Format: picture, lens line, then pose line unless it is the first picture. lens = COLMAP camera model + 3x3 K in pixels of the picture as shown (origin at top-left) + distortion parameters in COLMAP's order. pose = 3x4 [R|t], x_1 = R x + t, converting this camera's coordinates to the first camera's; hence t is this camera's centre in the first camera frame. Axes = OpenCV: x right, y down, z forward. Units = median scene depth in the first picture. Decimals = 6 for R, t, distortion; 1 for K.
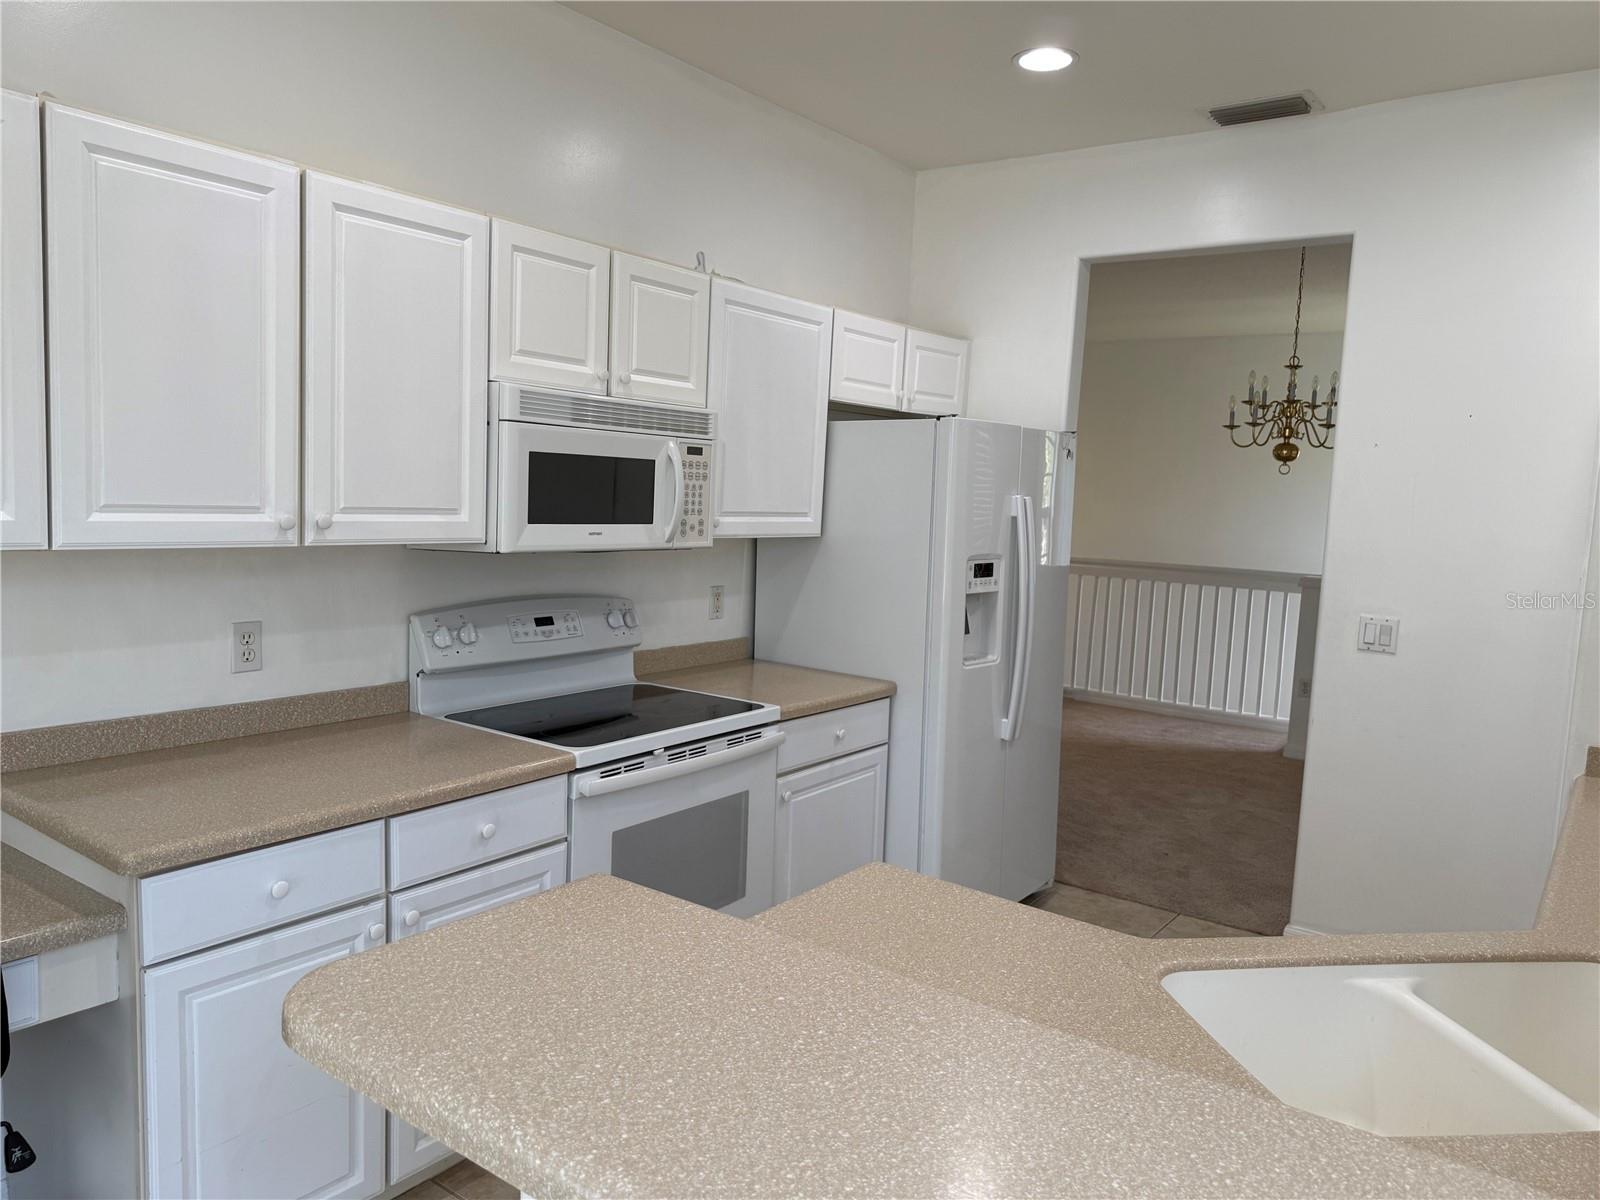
lens RADIAL K [[1122.5, 0, 800.0], [0, 1122.5, 600.0], [0, 0, 1]] dist [0.046303, -0.055404]
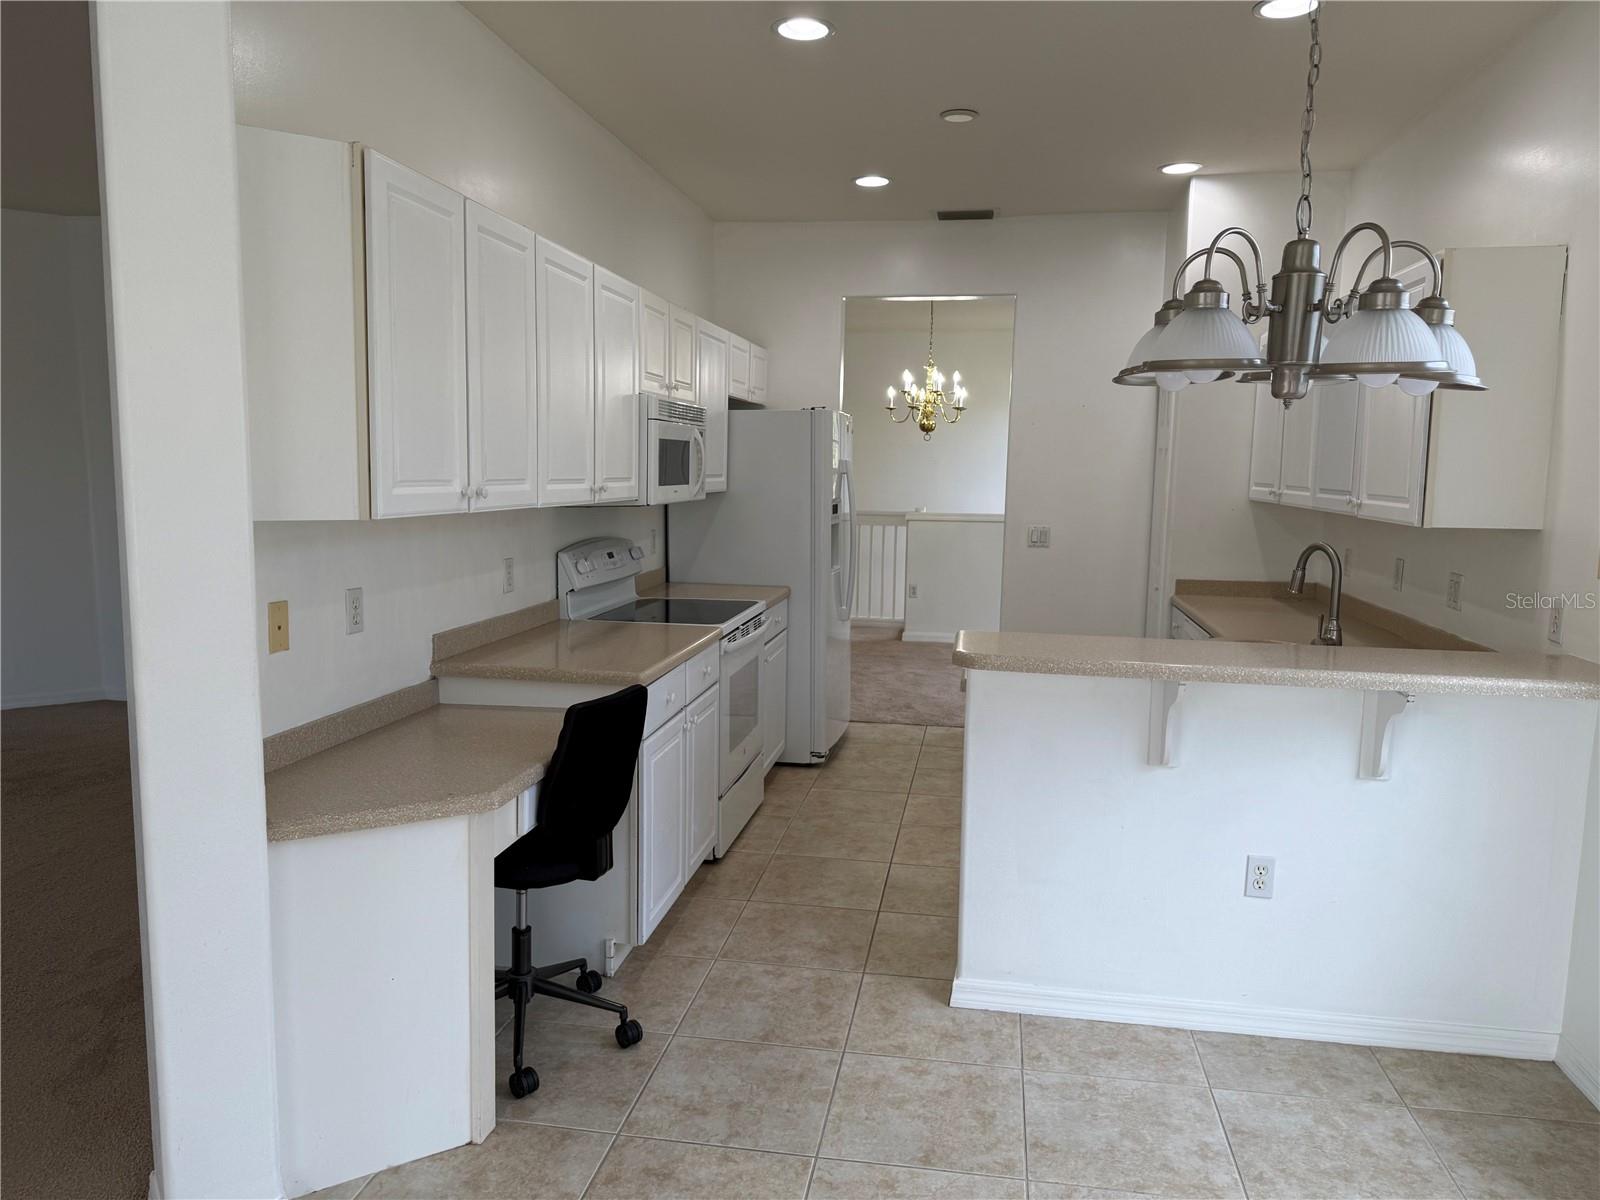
lens RADIAL K [[1122.5, 0, 800.0], [0, 1122.5, 600.0], [0, 0, 1]] dist [0.046303, -0.055404]
pose [[0.891580, -0.082128, 0.445354, -0.682106], [0.068464, 0.996559, 0.046714, 0.026437], [-0.447658, -0.011159, 0.894135, -0.406397]]
